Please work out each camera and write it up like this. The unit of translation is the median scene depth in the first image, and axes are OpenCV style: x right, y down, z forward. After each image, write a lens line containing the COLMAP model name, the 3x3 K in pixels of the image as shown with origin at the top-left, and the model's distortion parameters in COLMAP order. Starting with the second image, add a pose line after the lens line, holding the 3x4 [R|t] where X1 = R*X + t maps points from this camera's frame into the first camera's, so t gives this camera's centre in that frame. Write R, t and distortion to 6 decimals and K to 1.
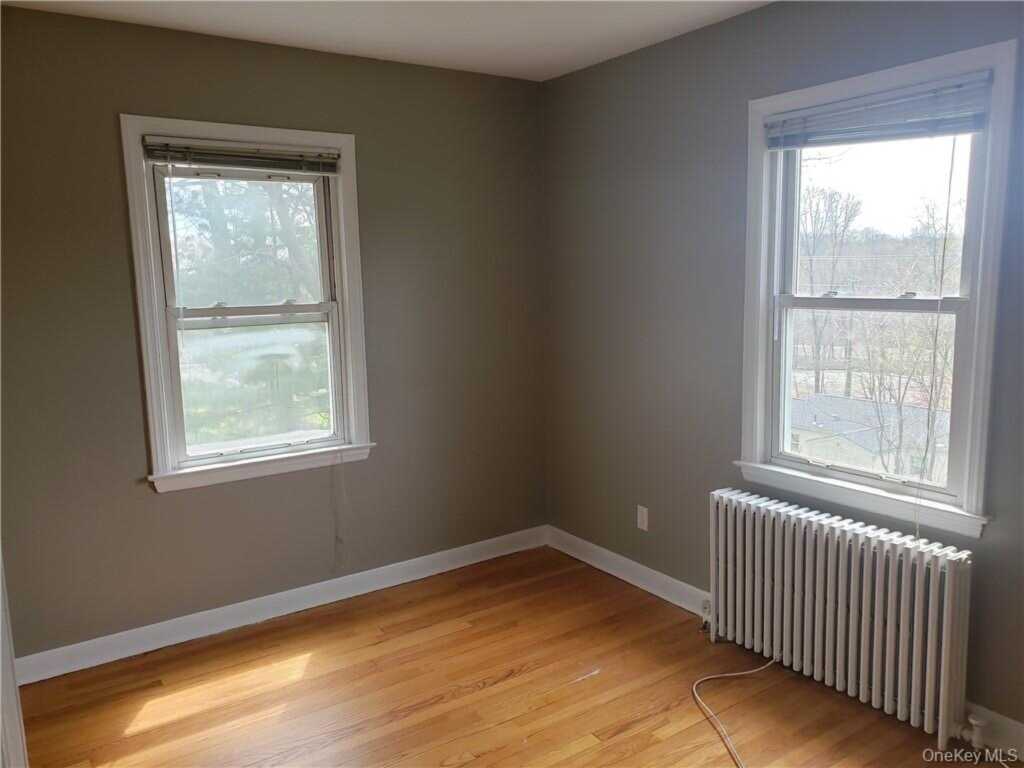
lens RADIAL K [[797.6, 0, 511.7], [0, 797.6, 388.0], [0, 0, 1]] dist [0.019424, 0.000734]
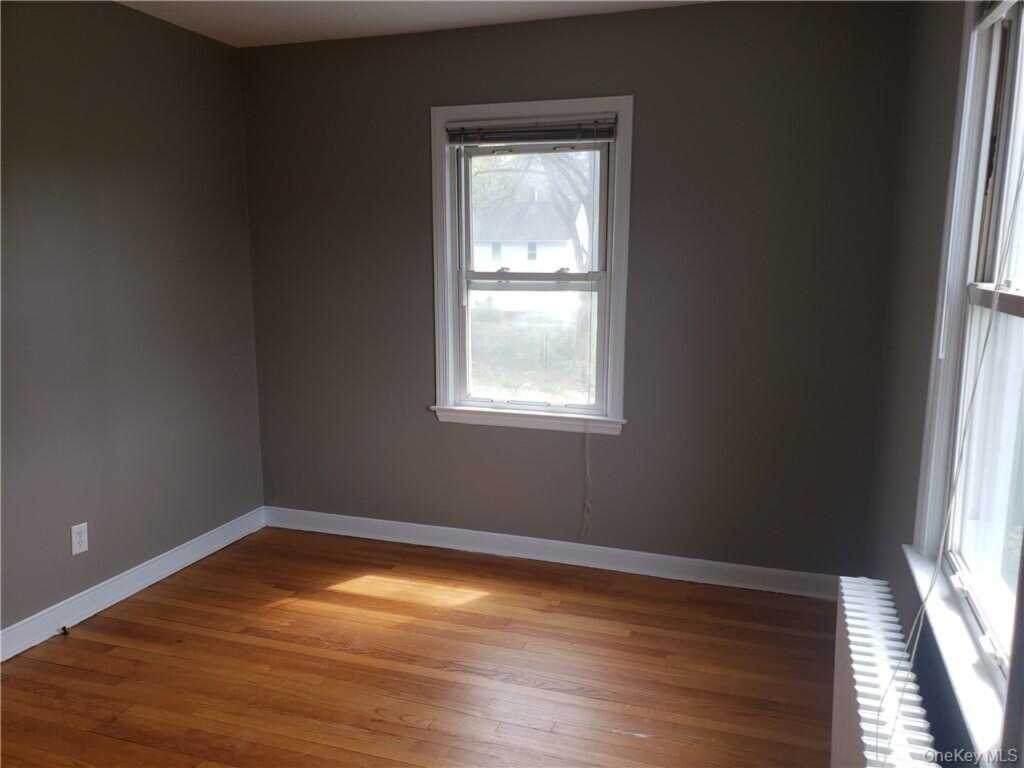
lens RADIAL K [[791.7, 0, 508.8], [0, 791.7, 388.9], [0, 0, 1]] dist [0.116407, -0.168633]
pose [[0.592852, 0.158633, -0.789533, 0.534677], [-0.130866, 0.986353, 0.099913, -0.049777], [0.794607, 0.044090, 0.605521, 0.330167]]
